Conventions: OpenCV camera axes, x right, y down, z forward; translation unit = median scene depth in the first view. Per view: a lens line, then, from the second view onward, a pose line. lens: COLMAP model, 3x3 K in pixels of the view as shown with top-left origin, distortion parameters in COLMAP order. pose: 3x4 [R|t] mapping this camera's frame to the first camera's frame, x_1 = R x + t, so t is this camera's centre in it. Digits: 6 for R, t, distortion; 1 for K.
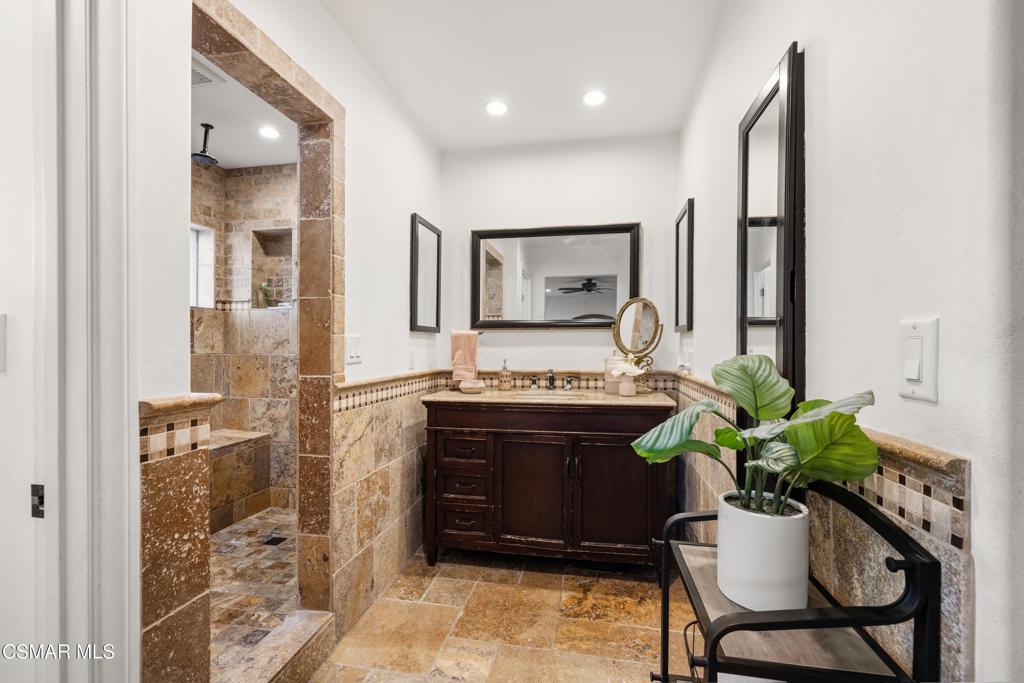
lens RADIAL K [[433.9, 0, 528.3], [0, 433.9, 347.1], [0, 0, 1]] dist [-0.000307, 0.000264]
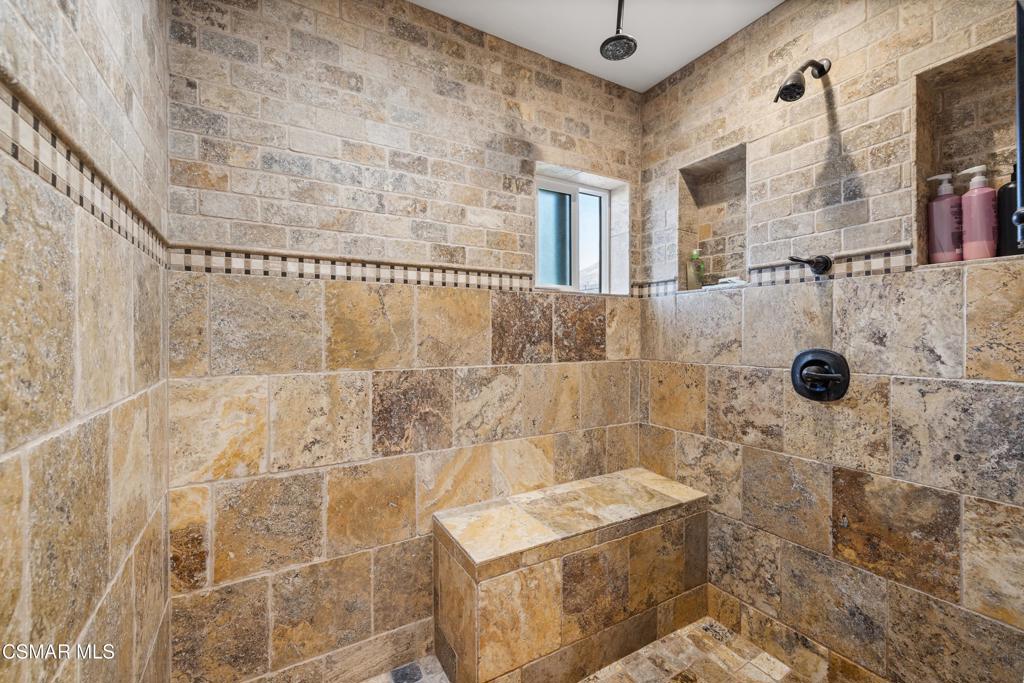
lens RADIAL K [[433.9, 0, 514.1], [0, 433.9, 336.8], [0, 0, 1]] dist [-0.000307, 0.000264]
pose [[0.641912, -0.002439, -0.766775, -0.303889], [0.001384, 0.999997, -0.002022, -0.020601], [0.766777, 0.000236, 0.641913, 0.403856]]
